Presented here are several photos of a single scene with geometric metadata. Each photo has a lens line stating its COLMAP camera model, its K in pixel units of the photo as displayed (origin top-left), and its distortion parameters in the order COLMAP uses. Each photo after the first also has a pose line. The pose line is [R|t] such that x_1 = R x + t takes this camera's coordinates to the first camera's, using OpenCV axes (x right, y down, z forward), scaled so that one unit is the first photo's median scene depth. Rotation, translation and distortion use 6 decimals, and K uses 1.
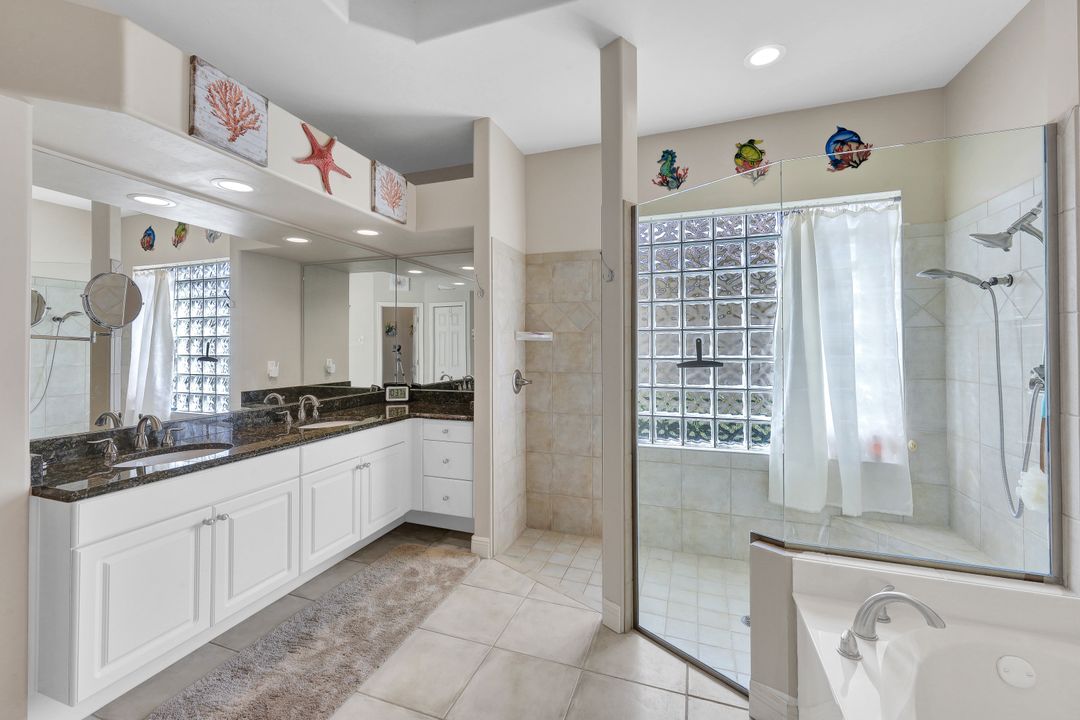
lens RADIAL K [[437.1, 0, 539.3], [0, 437.1, 344.9], [0, 0, 1]] dist [-0.000556, 0.000224]
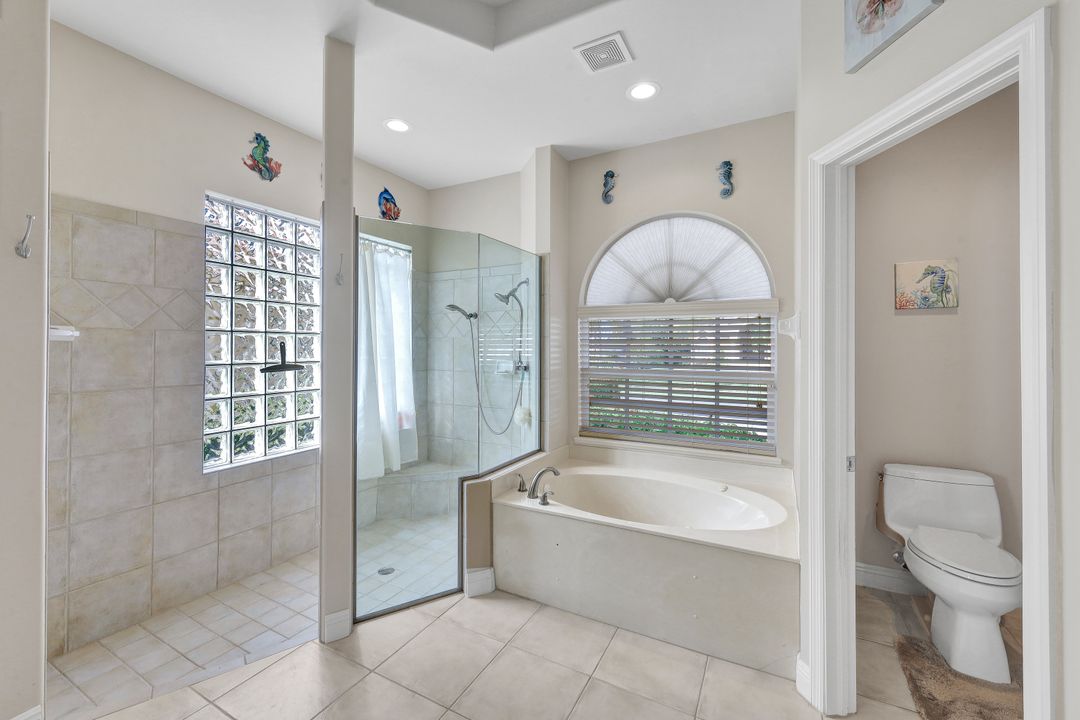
lens RADIAL K [[437.1, 0, 539.3], [0, 437.1, 344.9], [0, 0, 1]] dist [-0.000556, 0.000224]
pose [[0.159401, 0.008793, 0.987175, -0.568824], [-0.009631, 0.999927, -0.007351, -0.006710], [-0.987167, -0.008336, 0.159474, 0.311667]]
